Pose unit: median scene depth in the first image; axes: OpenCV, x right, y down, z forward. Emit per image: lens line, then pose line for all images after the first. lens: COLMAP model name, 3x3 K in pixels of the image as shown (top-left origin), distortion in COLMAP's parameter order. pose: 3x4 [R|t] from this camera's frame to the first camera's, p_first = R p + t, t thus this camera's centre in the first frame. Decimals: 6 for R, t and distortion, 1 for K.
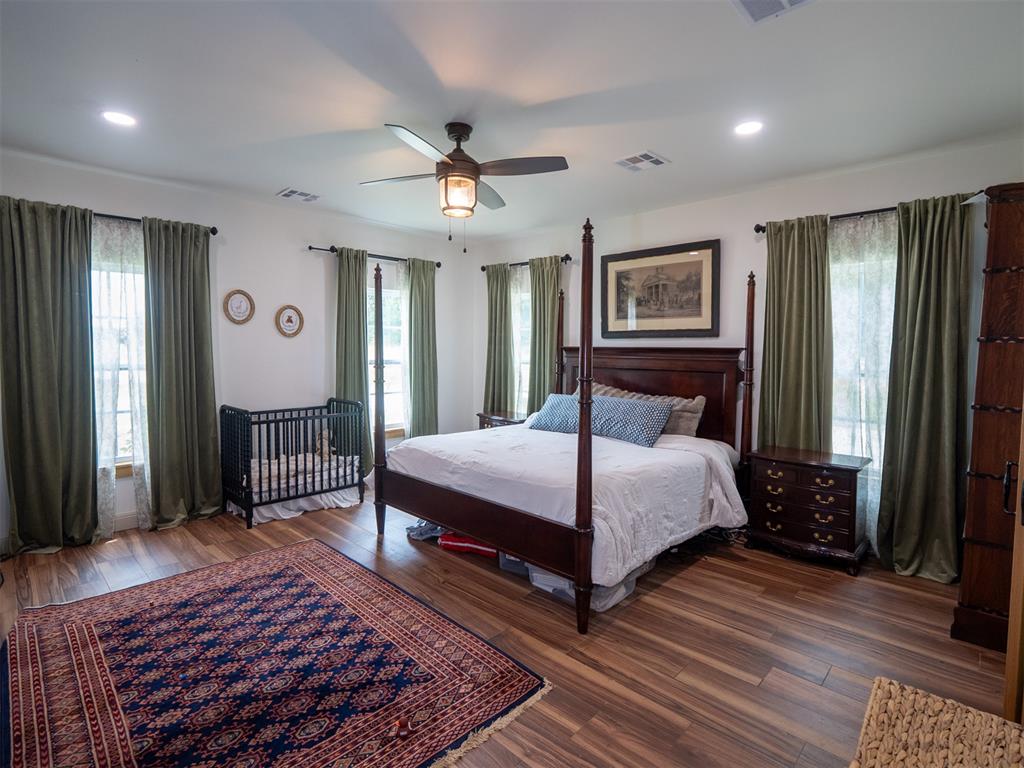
lens RADIAL K [[484.6, 0, 512.0], [0, 484.6, 384.0], [0, 0, 1]] dist [-0.001027, -0.000137]
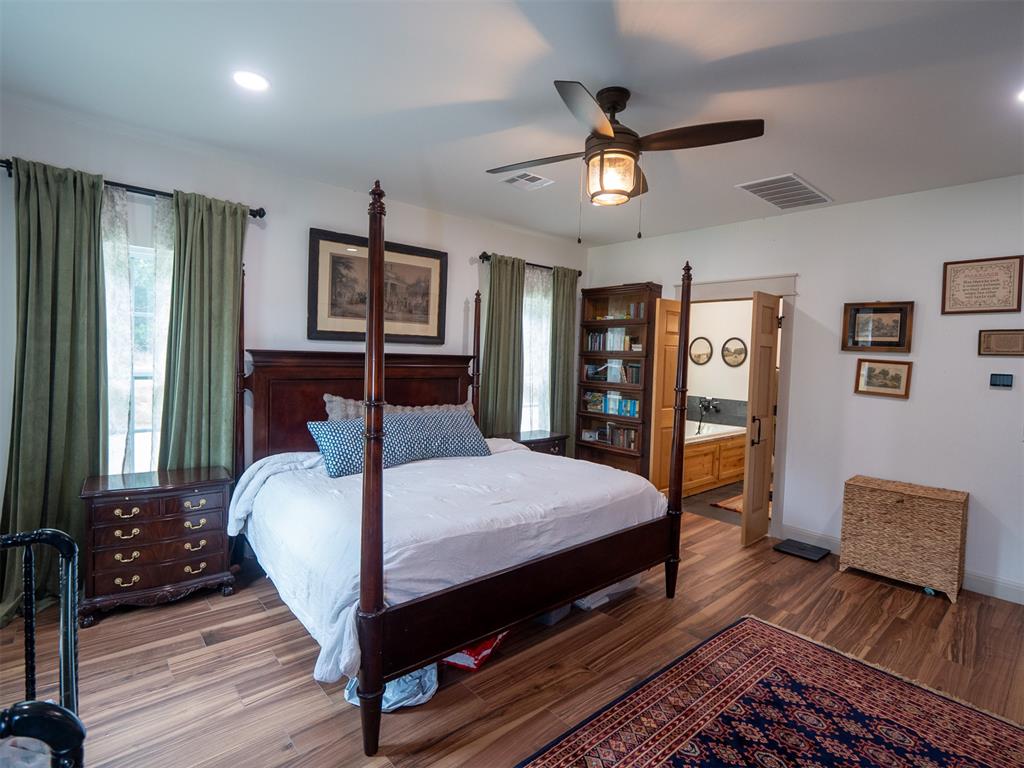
lens RADIAL K [[526.1, 0, 514.7], [0, 526.1, 374.0], [0, 0, 1]] dist [-0.002015, -0.000106]
pose [[0.079565, -0.033354, 0.996272, -0.741488], [0.050401, 0.998296, 0.029397, -0.062535], [-0.995555, 0.047874, 0.081110, 0.795841]]
